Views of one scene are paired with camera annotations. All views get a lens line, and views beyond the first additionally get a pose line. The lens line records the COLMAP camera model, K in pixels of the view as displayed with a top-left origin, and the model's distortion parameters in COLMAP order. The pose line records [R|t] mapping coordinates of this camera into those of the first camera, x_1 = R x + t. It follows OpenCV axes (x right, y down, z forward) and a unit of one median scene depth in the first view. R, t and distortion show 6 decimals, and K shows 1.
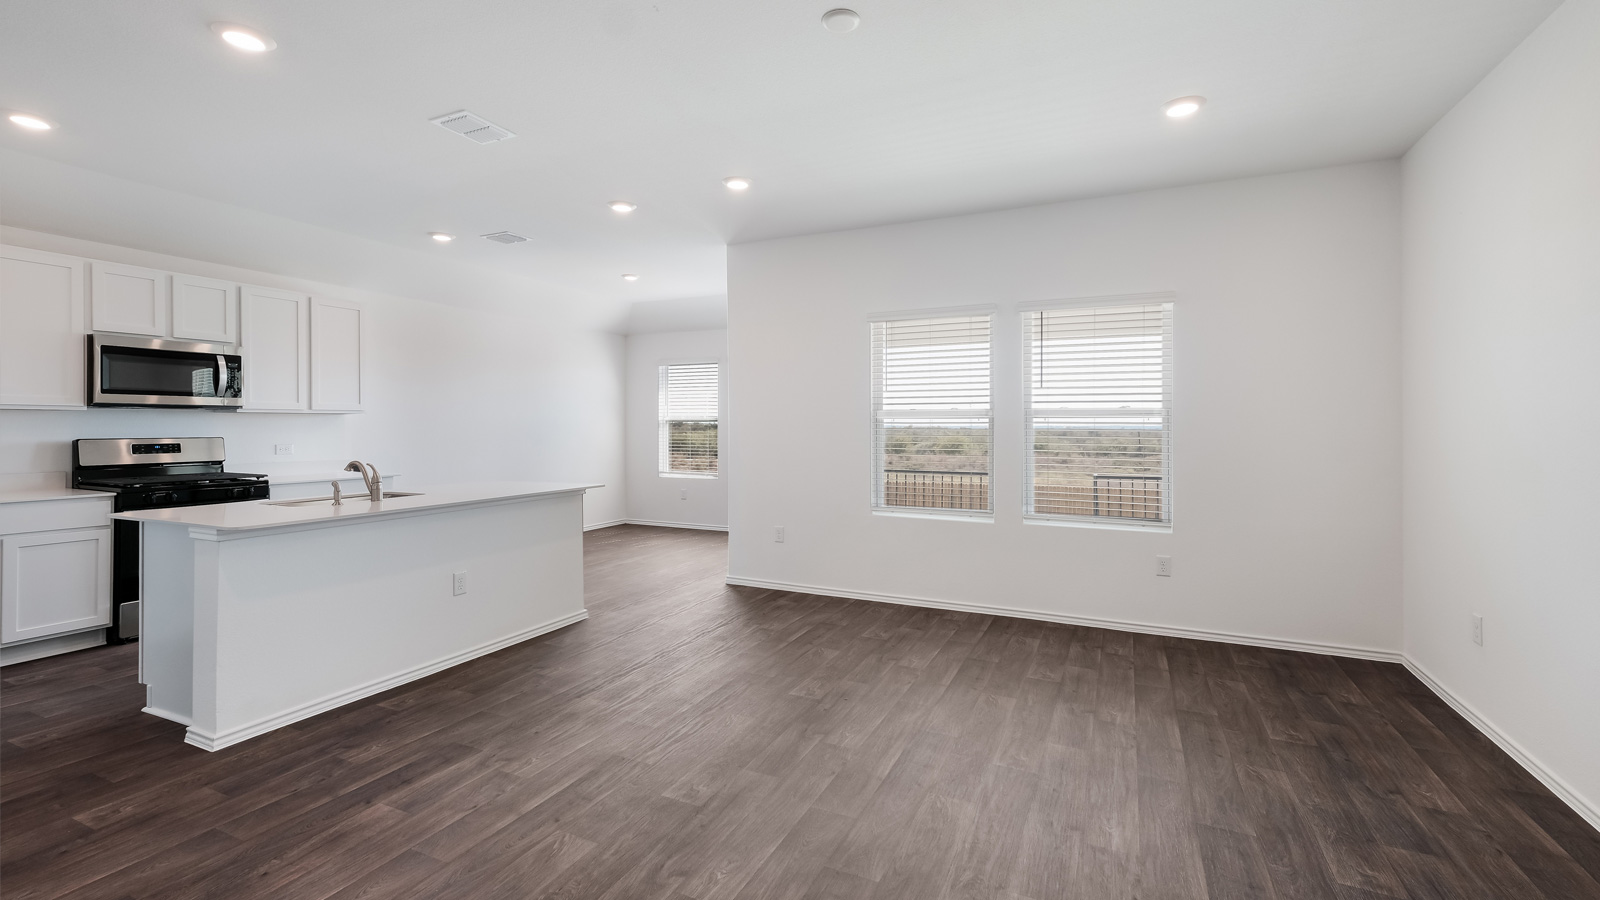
lens RADIAL K [[691.5, 0, 808.0], [0, 691.5, 427.0], [0, 0, 1]] dist [-0.000052, 0.001359]
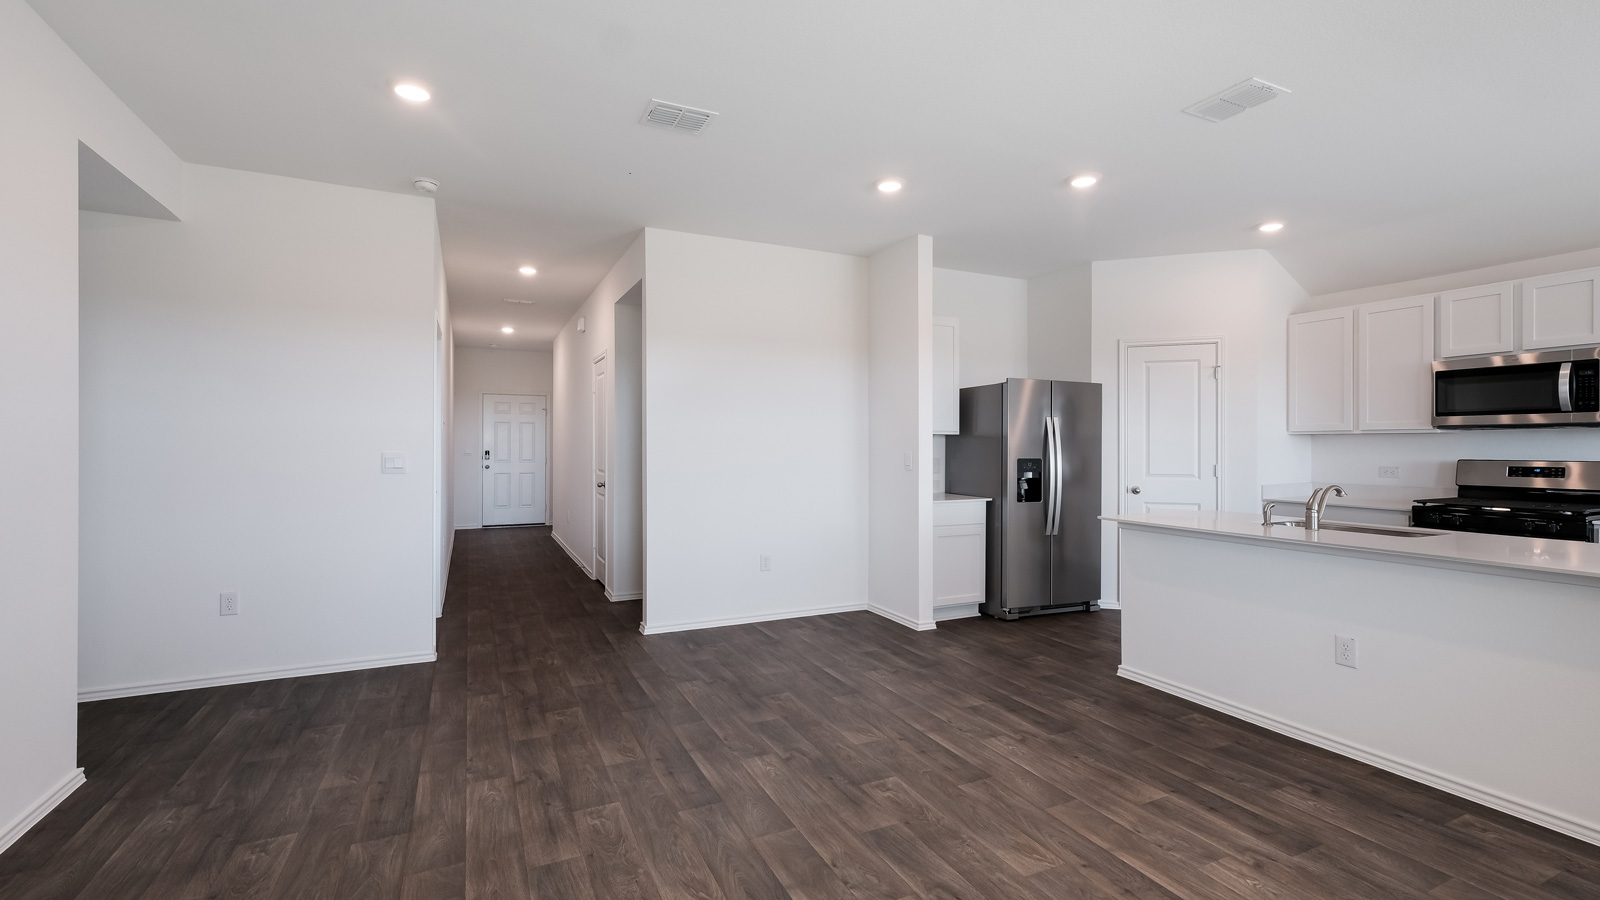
lens RADIAL K [[691.5, 0, 799.1], [0, 691.5, 458.9], [0, 0, 1]] dist [-0.000052, 0.001359]
pose [[-0.643939, 0.013149, -0.764964, 0.426361], [-0.003541, 0.999790, 0.020166, -0.001642], [0.765069, 0.015694, -0.643758, 0.924277]]
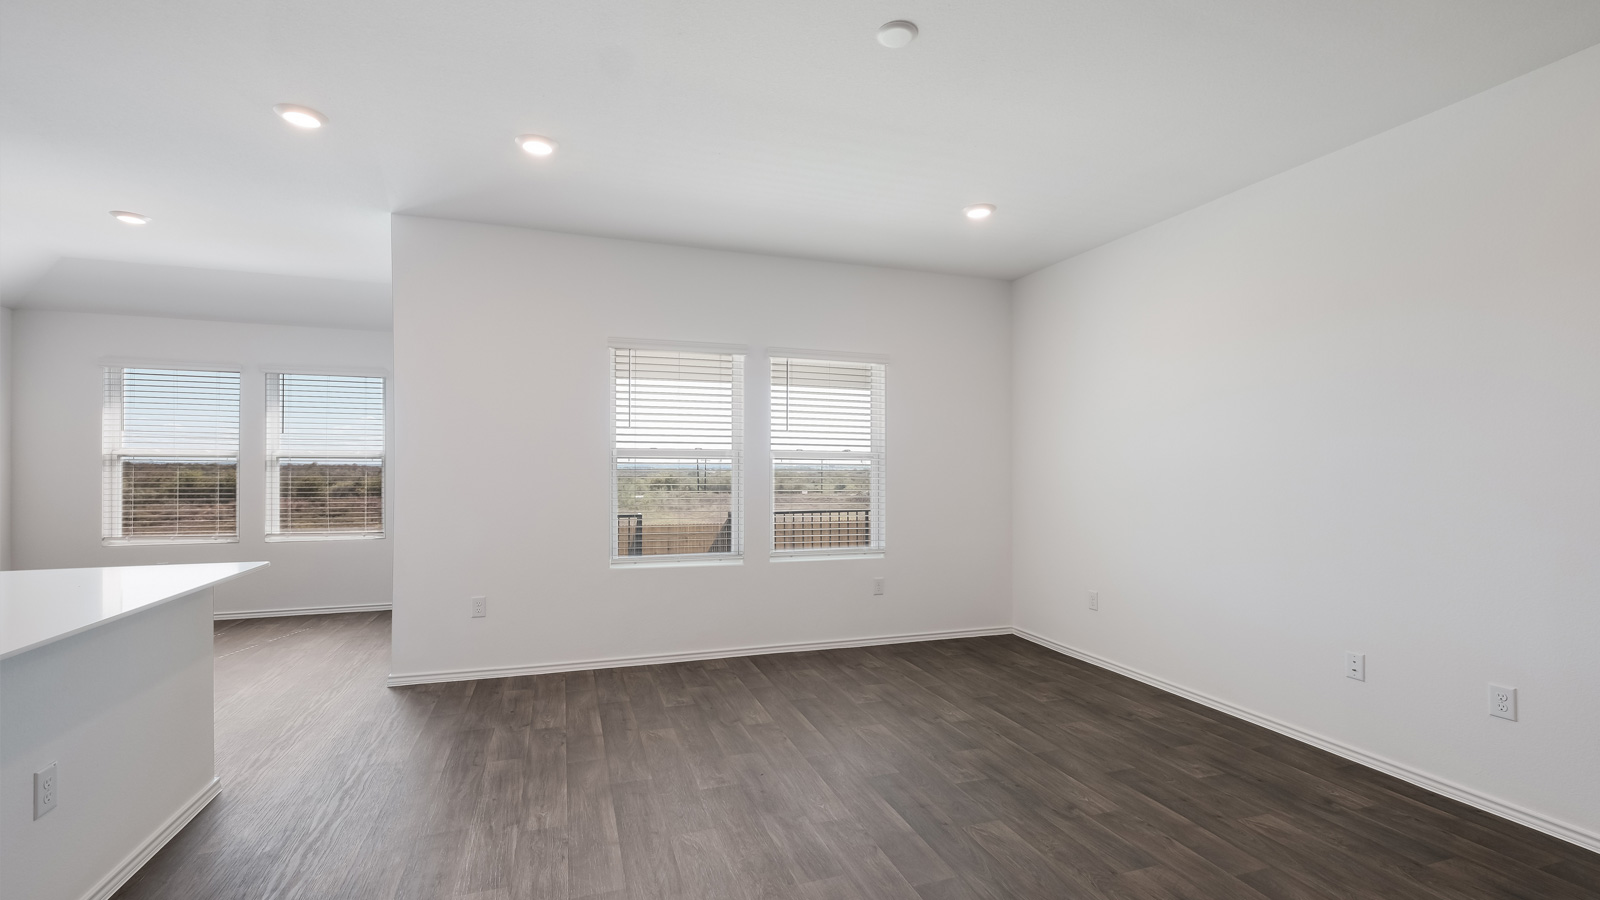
lens RADIAL K [[691.5, 0, 808.3], [0, 691.5, 466.1], [0, 0, 1]] dist [-0.000052, 0.001359]
pose [[0.715687, 0.002639, 0.698416, -0.415719], [-0.003591, 0.999994, -0.000099, -0.003501], [-0.698412, -0.002437, 0.715692, 0.250988]]
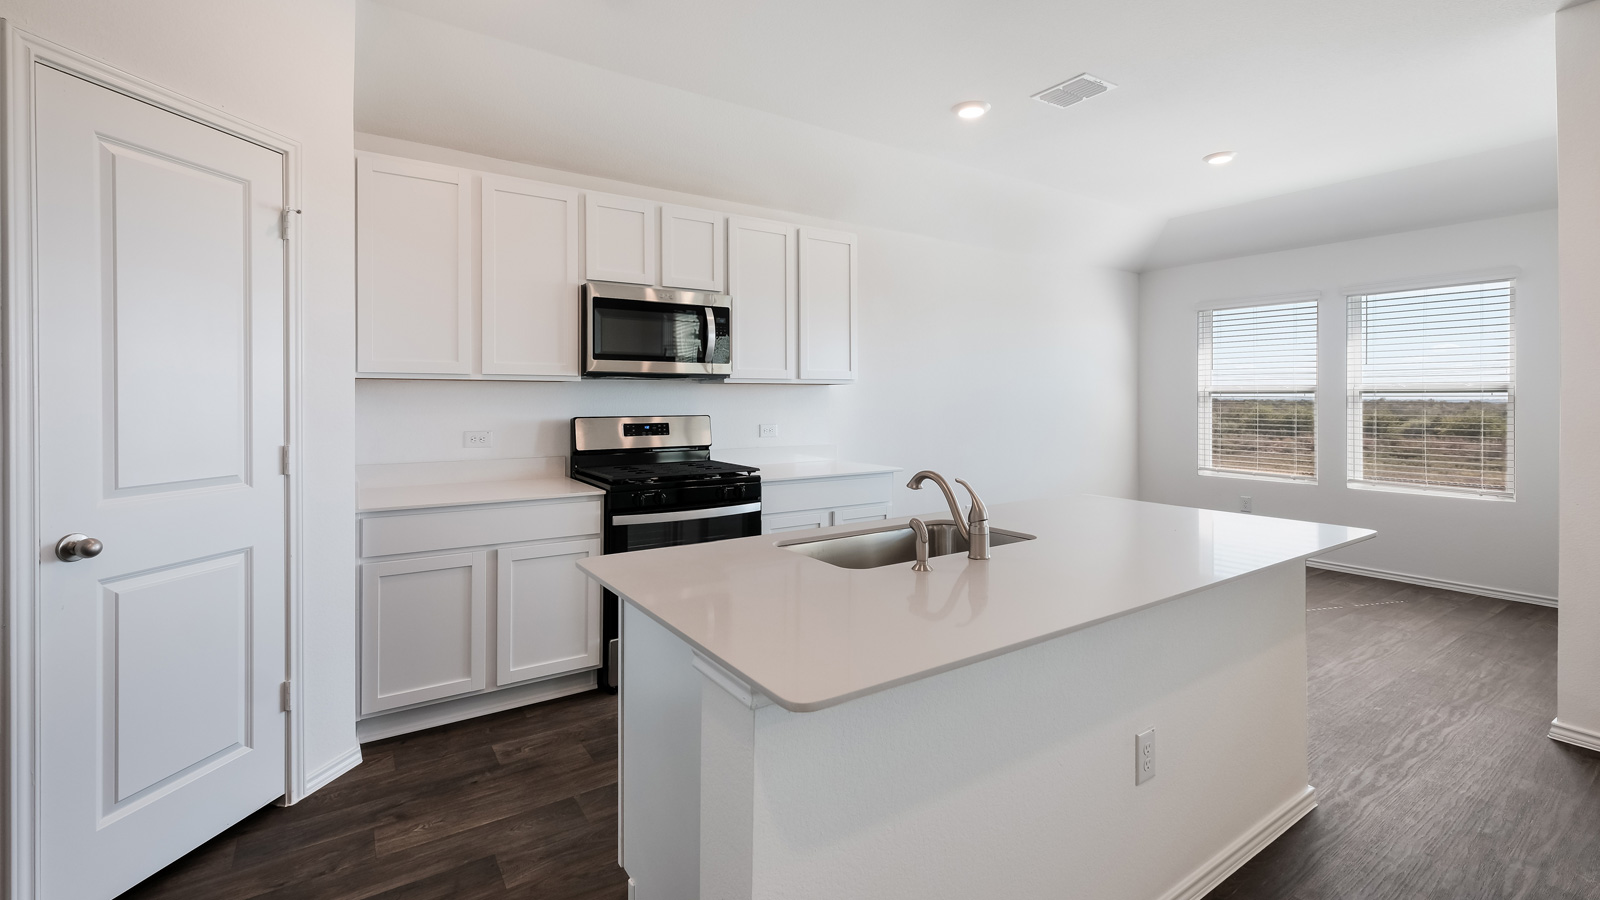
lens RADIAL K [[691.5, 0, 792.5], [0, 691.5, 399.1], [0, 0, 1]] dist [-0.000052, 0.001359]
pose [[0.850788, -0.000385, -0.525509, -0.417456], [-0.000179, 0.999999, -0.001023, -0.003413], [0.525509, 0.000964, 0.850787, 0.451406]]
